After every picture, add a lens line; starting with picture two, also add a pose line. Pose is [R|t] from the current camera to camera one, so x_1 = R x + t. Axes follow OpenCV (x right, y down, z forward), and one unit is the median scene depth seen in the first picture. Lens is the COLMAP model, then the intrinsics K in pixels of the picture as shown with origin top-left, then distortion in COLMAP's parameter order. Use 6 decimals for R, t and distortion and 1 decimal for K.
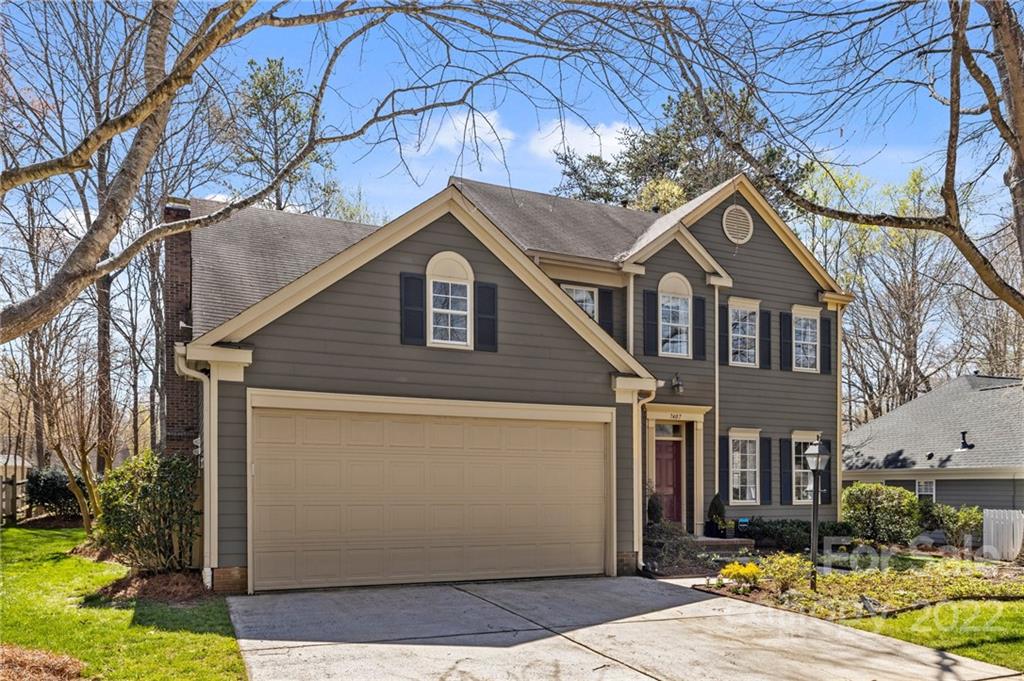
lens RADIAL K [[736.8, 0, 512.0], [0, 736.8, 340.5], [0, 0, 1]] dist [0.004127, 0.000323]
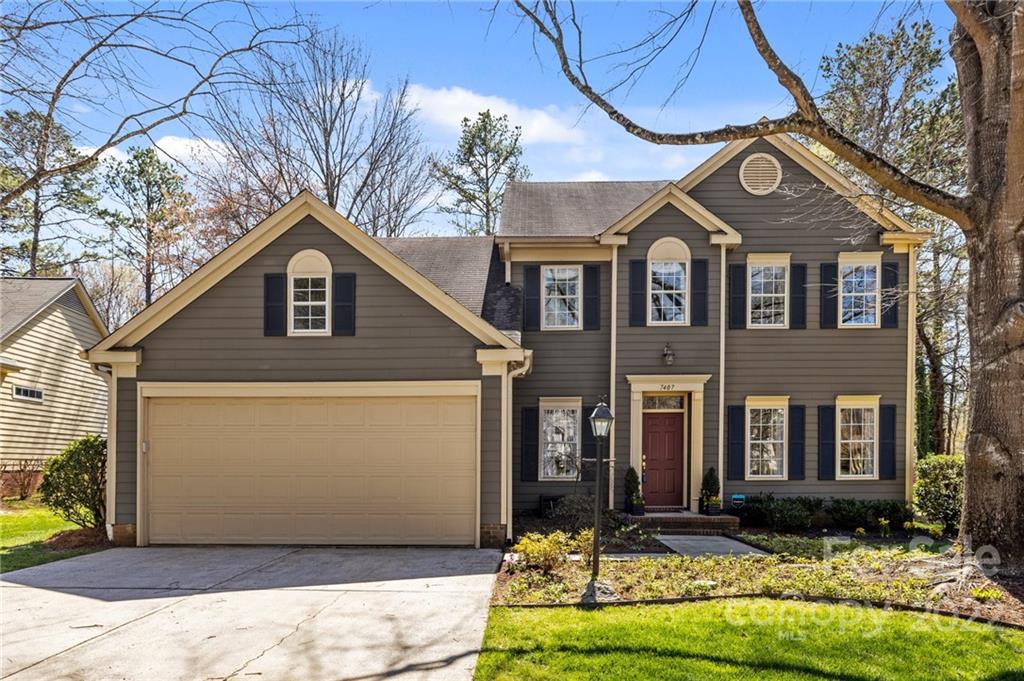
lens RADIAL K [[638.1, 0, 513.9], [0, 638.1, 353.9], [0, 0, 1]] dist [0.003339, 0.001310]
pose [[0.903213, -0.079407, -0.421783, 0.541802], [0.087789, 0.996139, 0.000455, 0.057914], [0.420118, -0.037439, 0.906697, 0.231148]]
